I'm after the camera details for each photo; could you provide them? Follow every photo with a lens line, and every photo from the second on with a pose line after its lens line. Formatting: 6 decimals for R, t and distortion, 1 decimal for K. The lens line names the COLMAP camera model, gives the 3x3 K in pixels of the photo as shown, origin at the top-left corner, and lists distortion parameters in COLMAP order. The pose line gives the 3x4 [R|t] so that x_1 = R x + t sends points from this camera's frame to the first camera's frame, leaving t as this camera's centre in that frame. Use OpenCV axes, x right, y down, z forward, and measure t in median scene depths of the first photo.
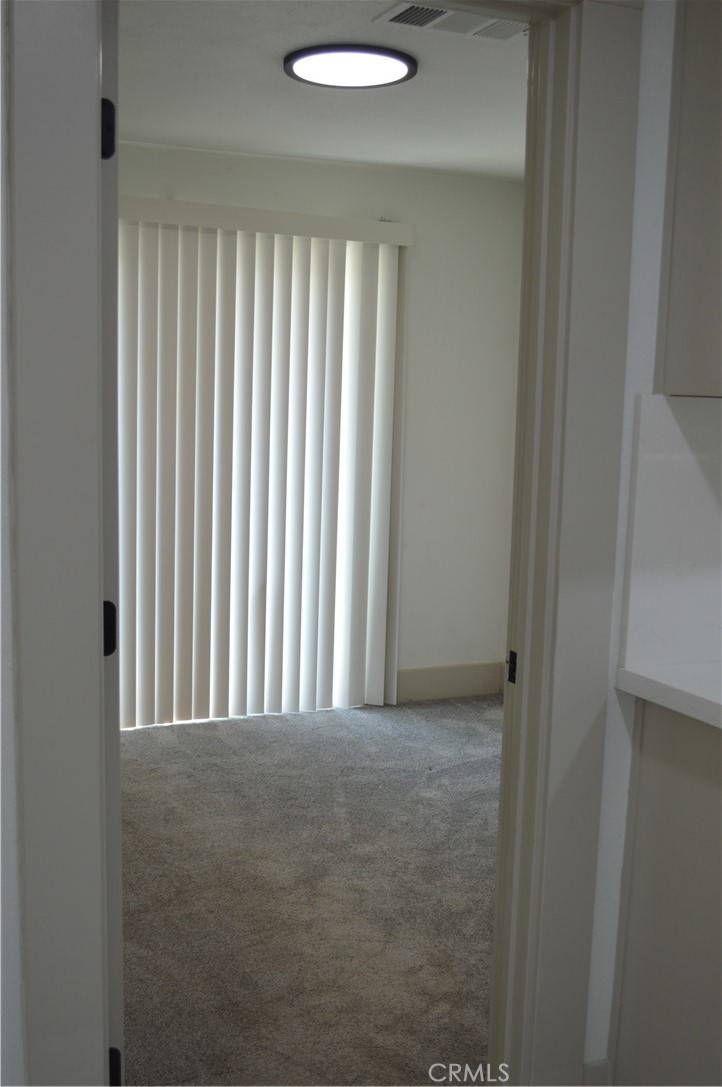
lens RADIAL K [[1187.4, 0, 361.0], [0, 1187.4, 543.5], [0, 0, 1]] dist [-0.058677, -0.014044]
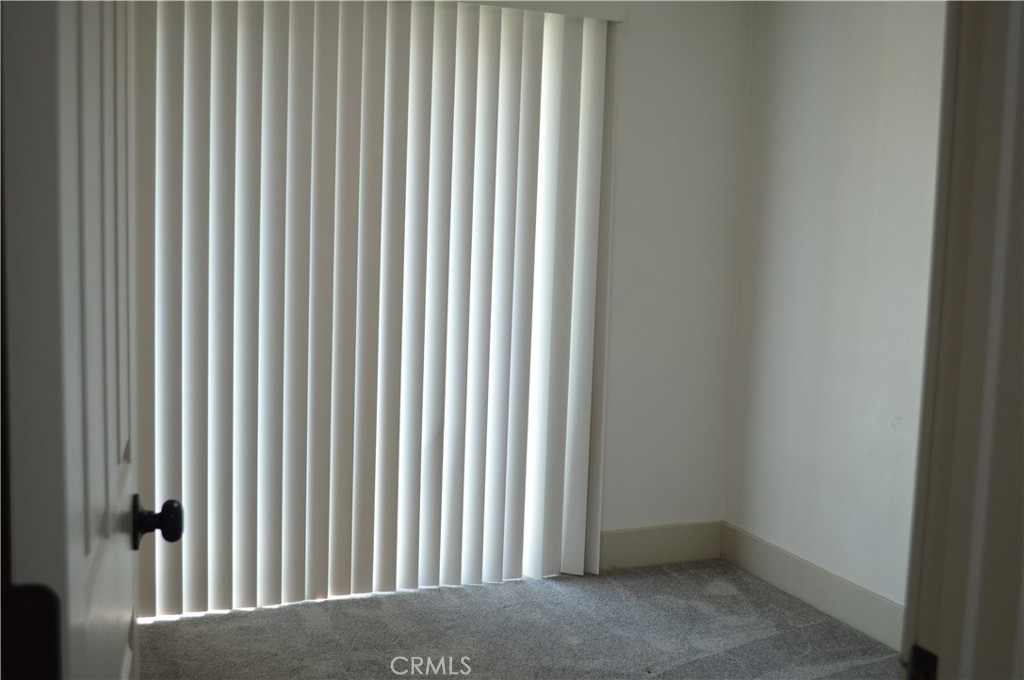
lens RADIAL K [[1118.6, 0, 512.0], [0, 1118.6, 340.0], [0, 0, 1]] dist [-0.058677, -0.014044]
pose [[0.999673, 0.008345, -0.024175, -0.014394], [-0.008825, 0.999764, -0.019829, -0.012289], [0.024003, 0.020036, 0.999511, 0.229762]]
